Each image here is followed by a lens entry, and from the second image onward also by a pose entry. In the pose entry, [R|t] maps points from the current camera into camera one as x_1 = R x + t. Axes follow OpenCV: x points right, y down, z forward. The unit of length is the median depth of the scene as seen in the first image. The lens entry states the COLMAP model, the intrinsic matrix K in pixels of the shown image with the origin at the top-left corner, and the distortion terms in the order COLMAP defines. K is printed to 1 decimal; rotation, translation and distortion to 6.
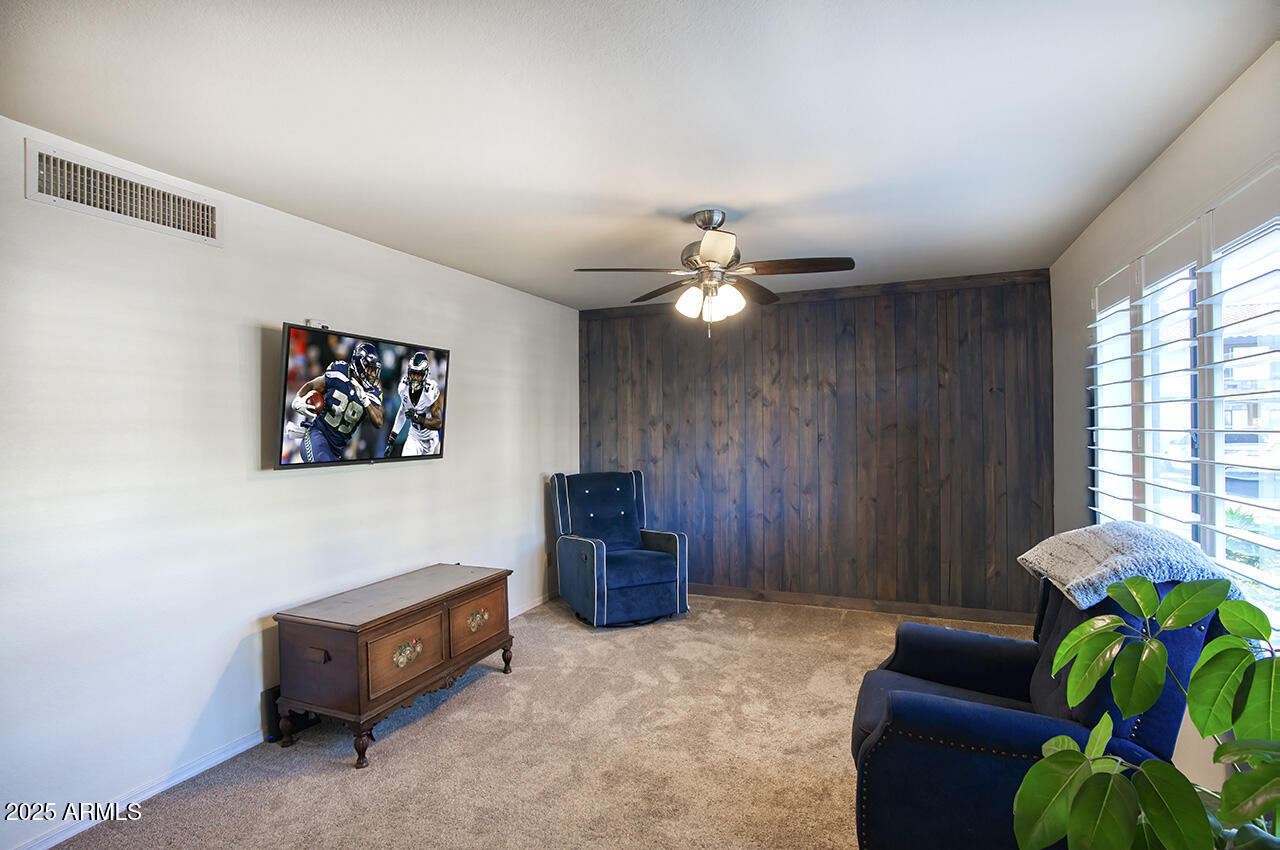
lens RADIAL K [[650.1, 0, 637.5], [0, 650.1, 429.9], [0, 0, 1]] dist [-0.041512, 0.000605]
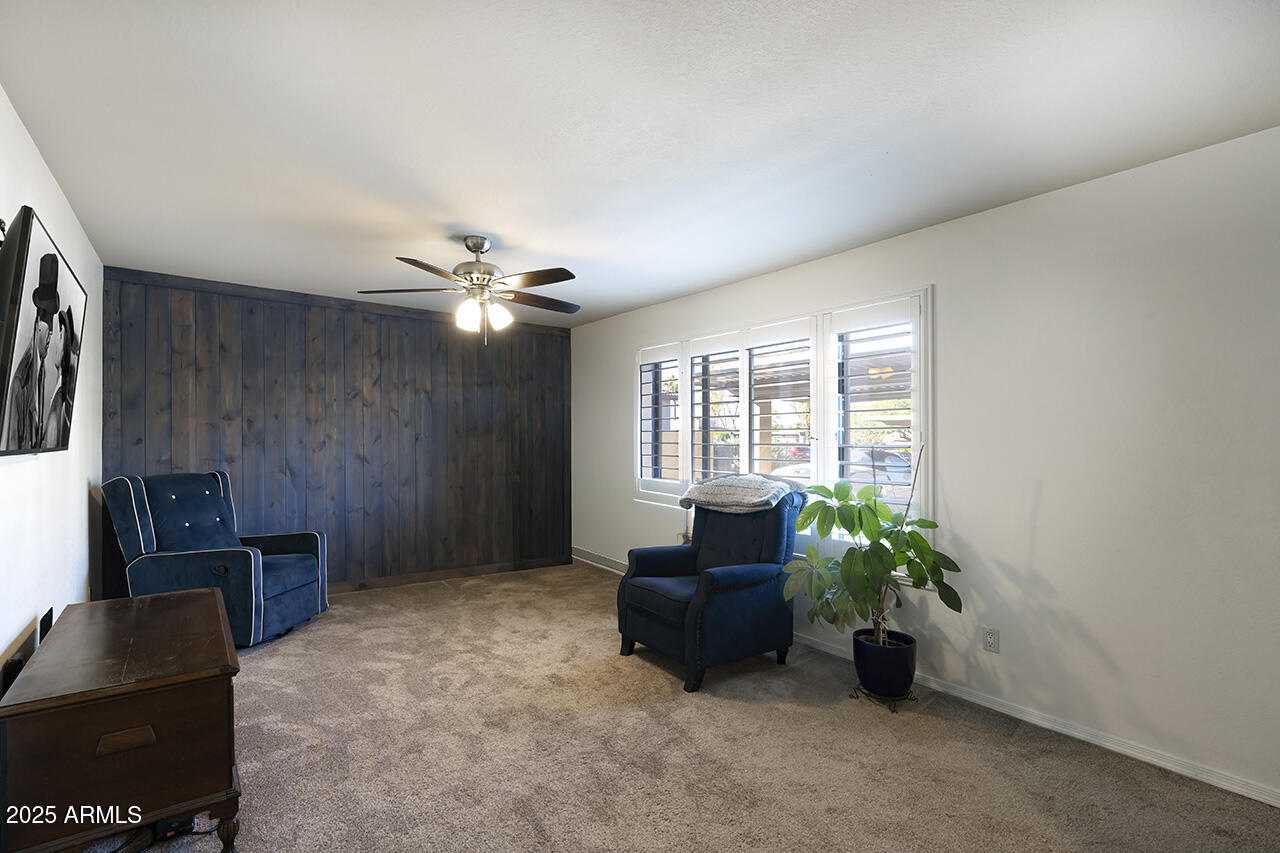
lens RADIAL K [[579.2, 0, 637.9], [0, 579.2, 431.7], [0, 0, 1]] dist [0.000263, 0.000310]
pose [[0.505537, 0.029287, 0.862307, -0.410510], [-0.009583, 0.999553, -0.028330, 0.028500], [-0.862751, 0.006059, 0.505592, 0.136016]]
